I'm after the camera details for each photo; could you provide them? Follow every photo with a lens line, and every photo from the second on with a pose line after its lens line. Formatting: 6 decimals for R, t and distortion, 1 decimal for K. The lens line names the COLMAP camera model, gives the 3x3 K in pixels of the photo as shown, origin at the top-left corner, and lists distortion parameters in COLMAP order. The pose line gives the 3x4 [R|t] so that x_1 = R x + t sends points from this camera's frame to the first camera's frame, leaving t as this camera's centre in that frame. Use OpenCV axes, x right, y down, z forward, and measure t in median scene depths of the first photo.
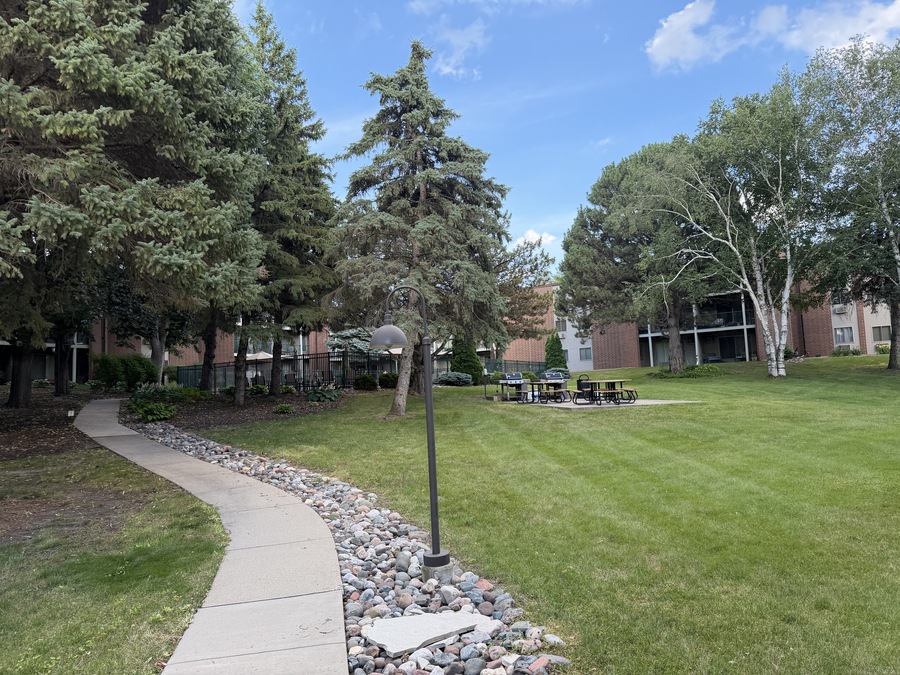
lens RADIAL K [[627.6, 0, 449.4], [0, 627.6, 336.5], [0, 0, 1]] dist [0.002200, 0.000383]
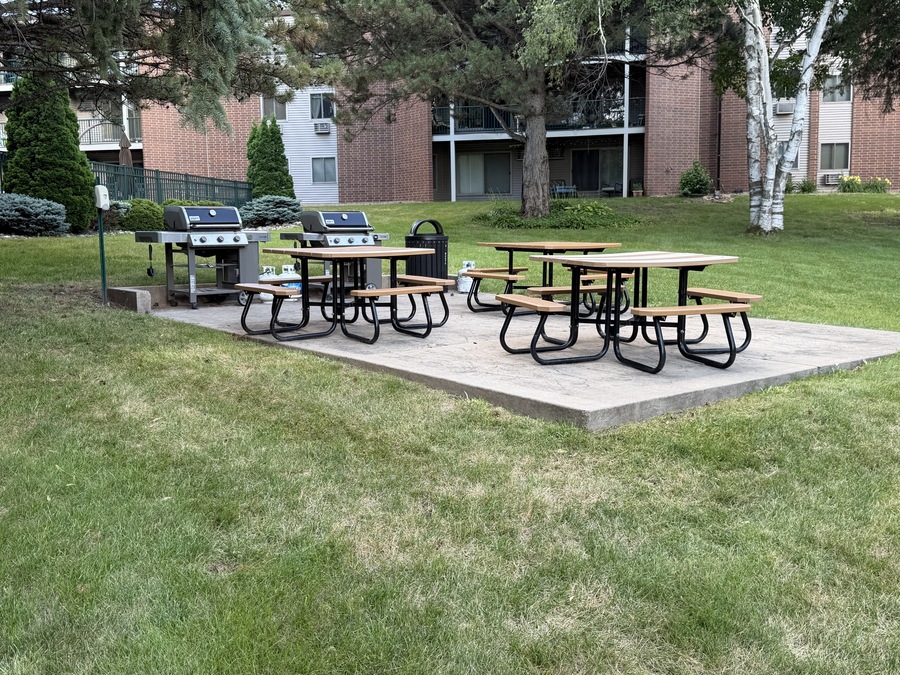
lens RADIAL K [[980.2, 0, 448.7], [0, 980.2, 337.8], [0, 0, 1]] dist [0.108122, 0.000000]
pose [[0.926384, -0.015940, 0.376242, 0.020385], [-0.055961, 0.982184, 0.179397, 0.018605], [-0.372398, -0.187245, 0.908988, 0.333611]]
